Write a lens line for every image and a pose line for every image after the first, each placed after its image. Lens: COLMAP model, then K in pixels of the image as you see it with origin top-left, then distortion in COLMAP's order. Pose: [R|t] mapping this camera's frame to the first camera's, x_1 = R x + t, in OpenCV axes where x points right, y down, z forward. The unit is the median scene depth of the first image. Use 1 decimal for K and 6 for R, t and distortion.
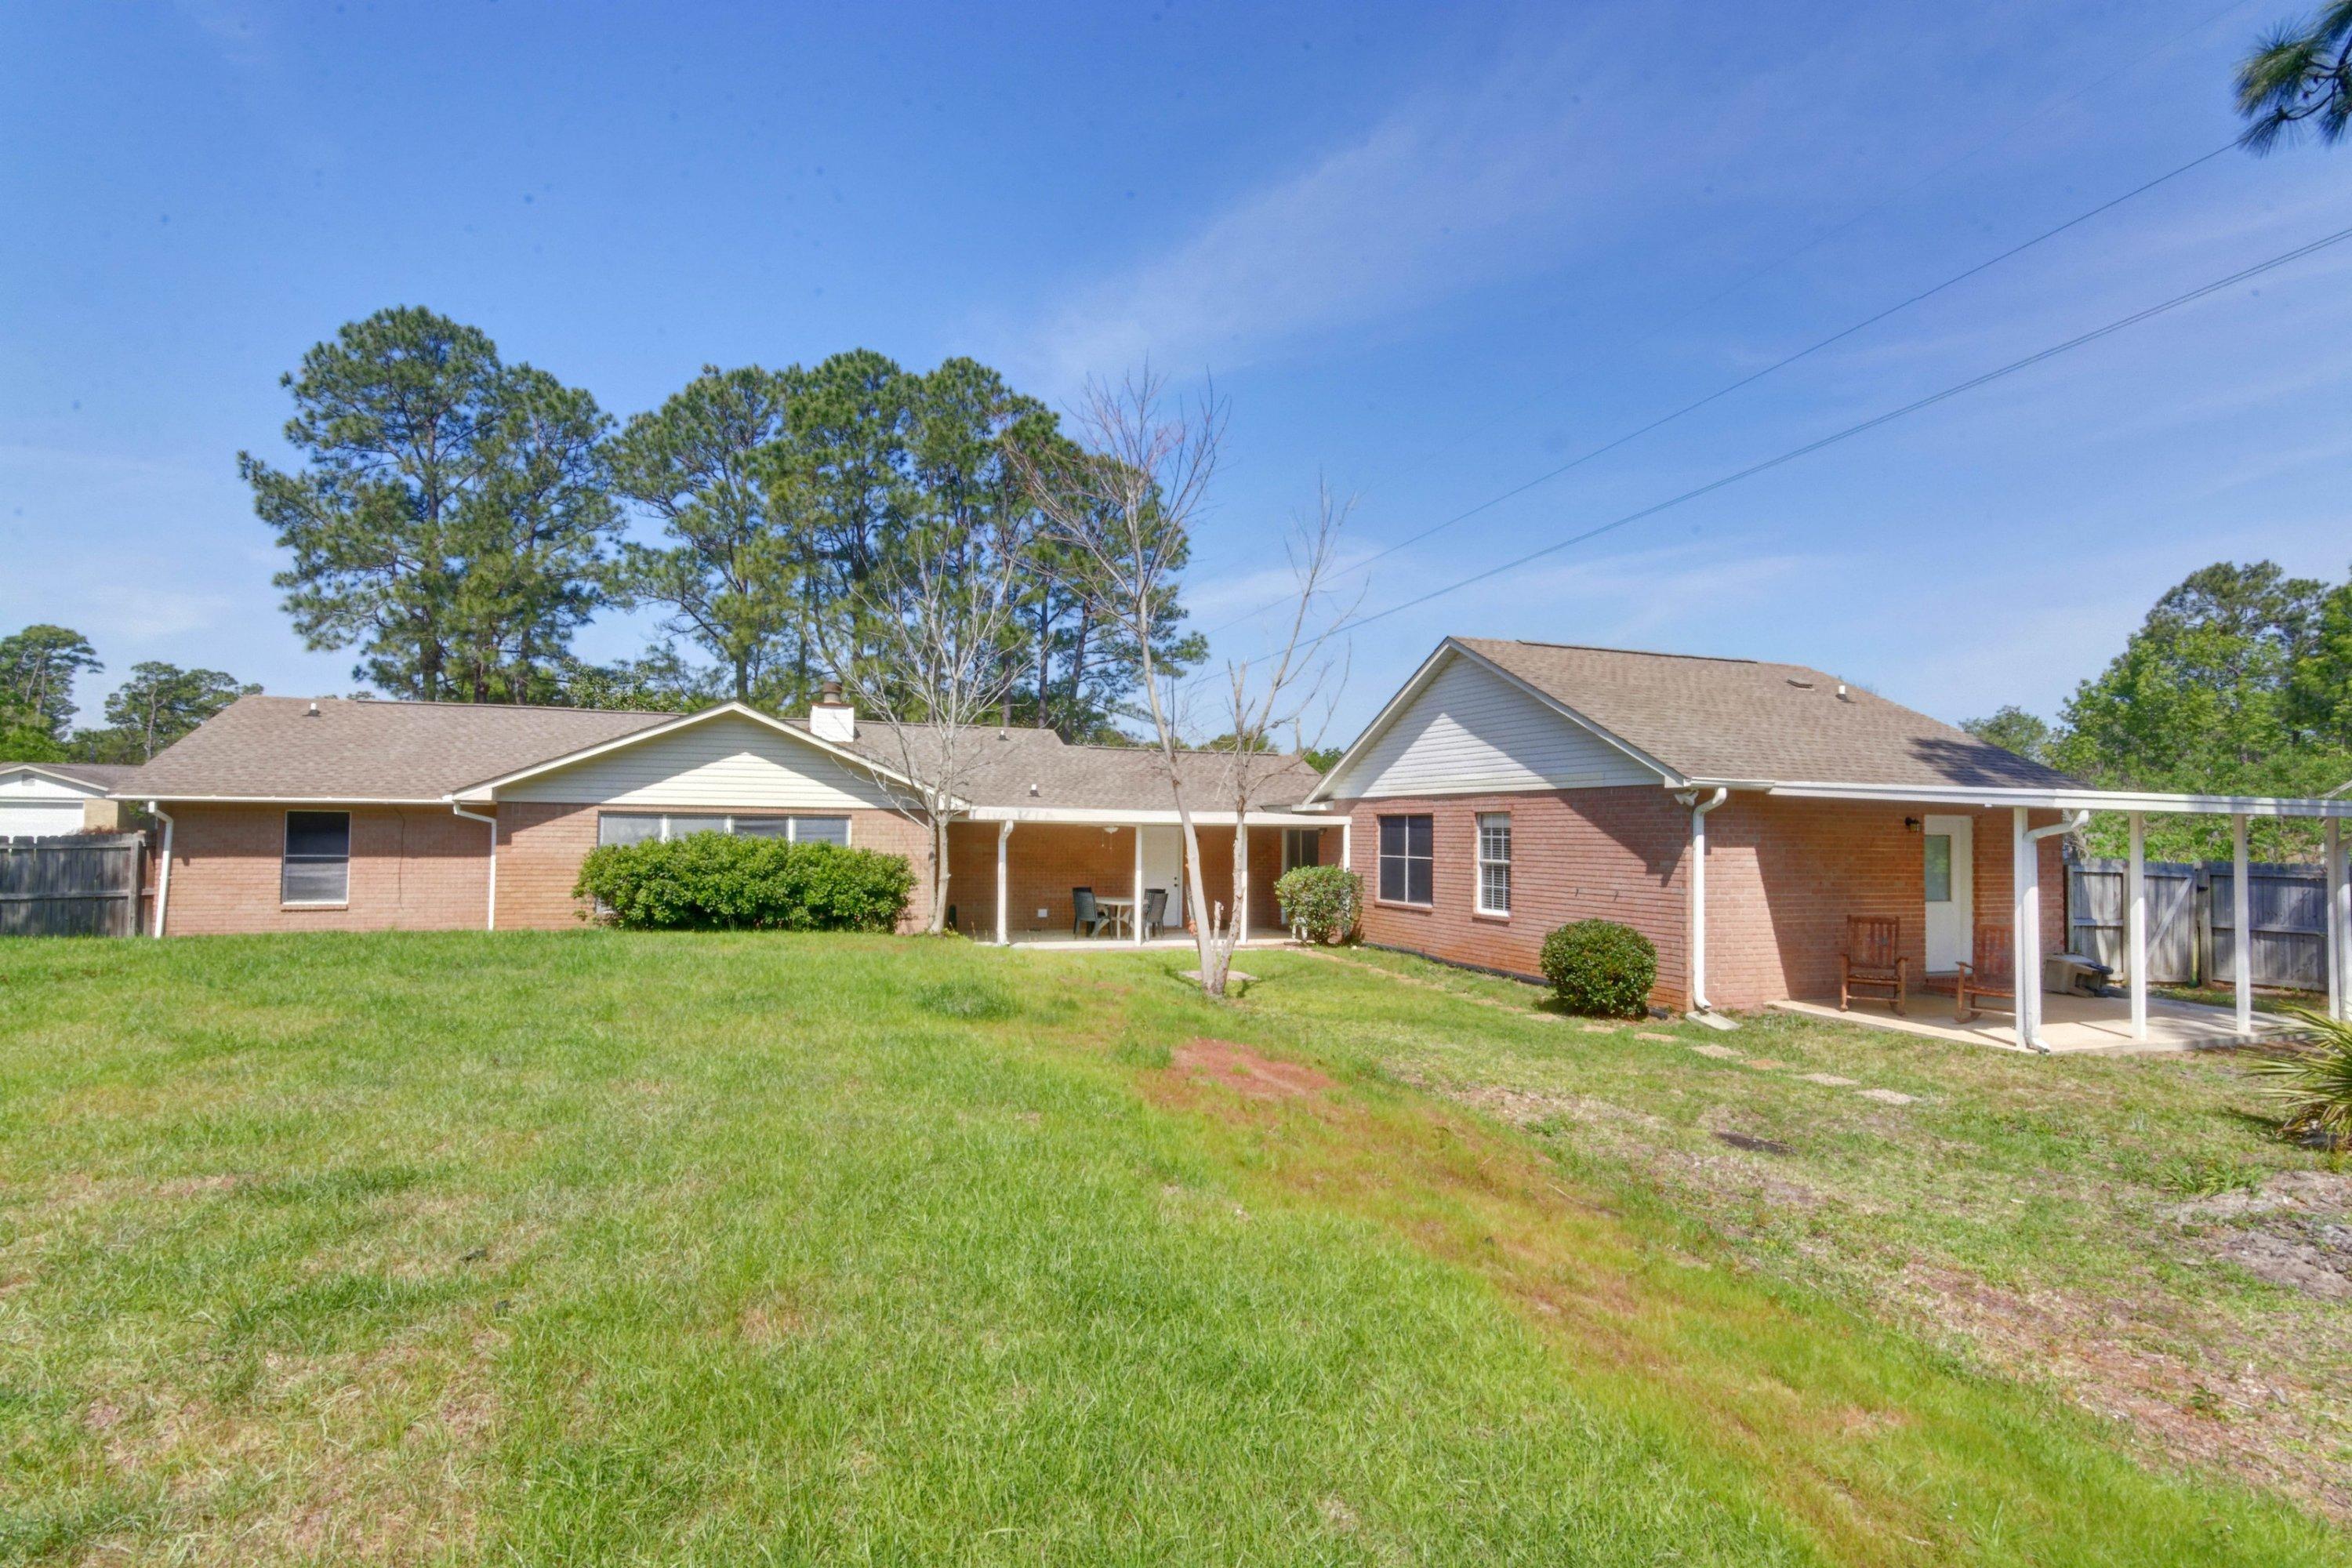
lens RADIAL K [[1115.4, 0, 1168.5], [0, 1115.4, 793.0], [0, 0, 1]] dist [-0.003224, -0.000394]
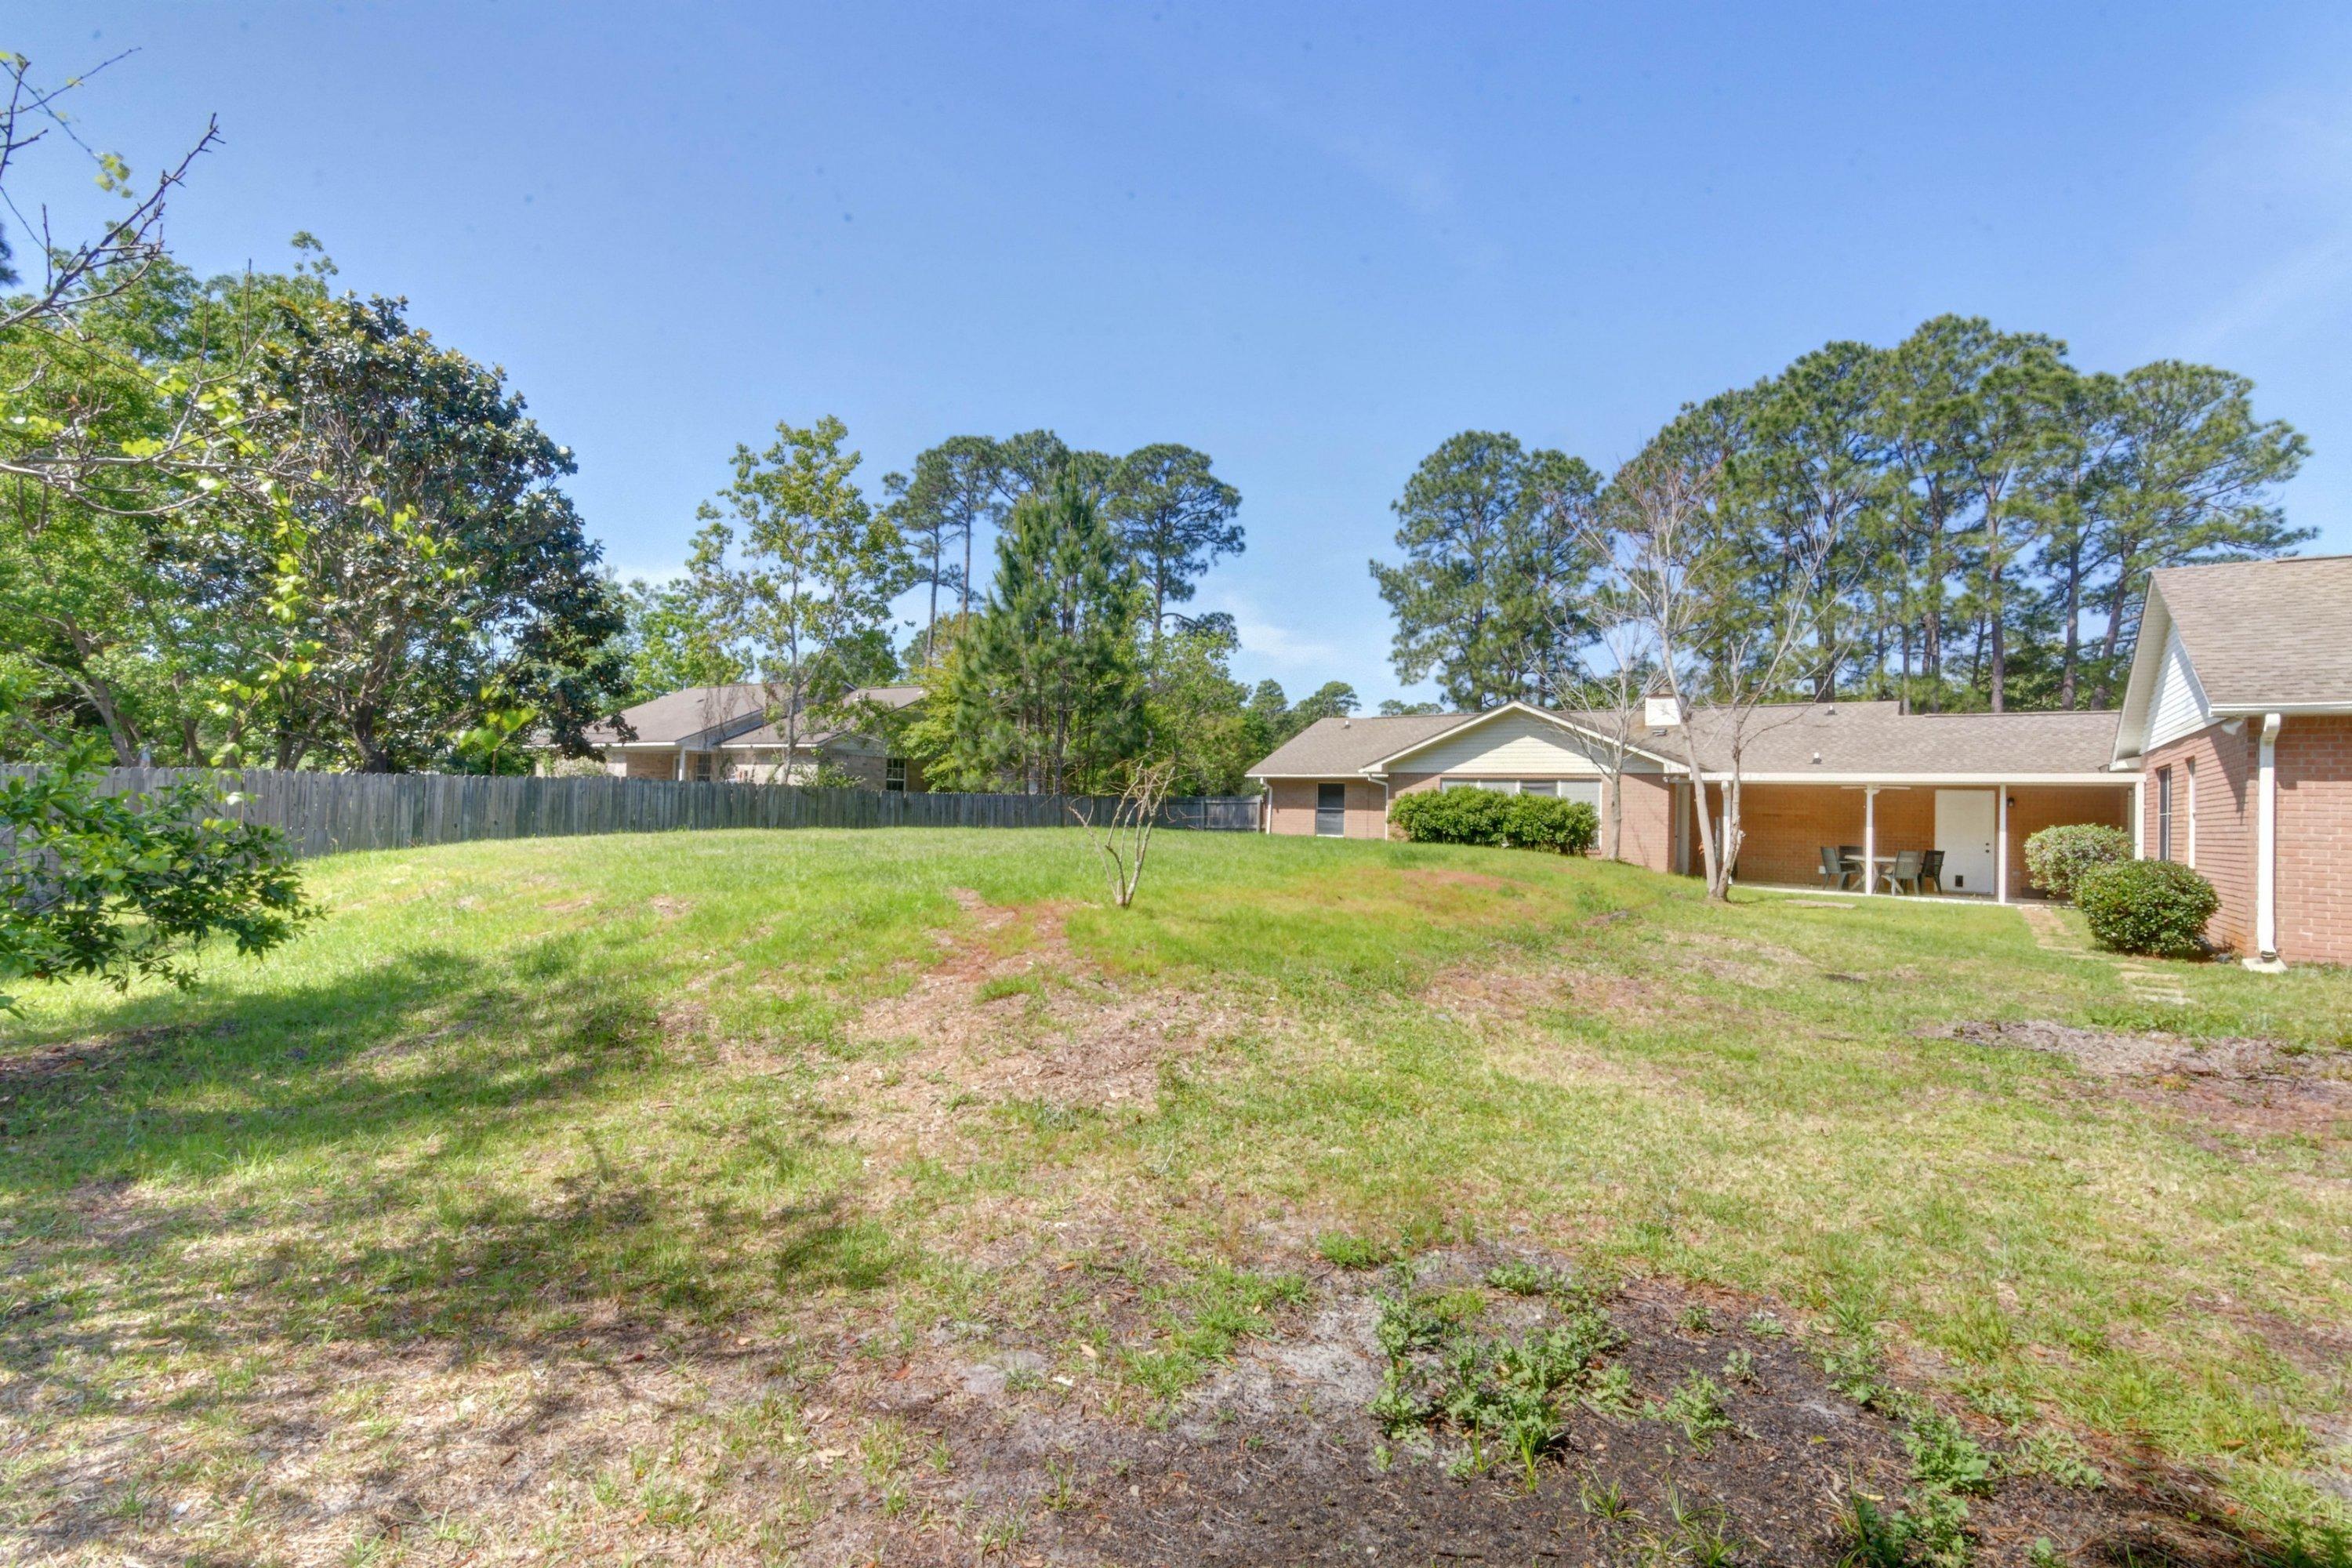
lens RADIAL K [[1115.4, 0, 1167.7], [0, 1115.4, 799.2], [0, 0, 1]] dist [-0.003224, -0.000394]
pose [[0.563796, -0.004757, -0.825901, 0.267415], [0.006852, 0.999976, -0.001082, 0.021535], [0.825886, -0.005049, 0.563815, -0.094519]]
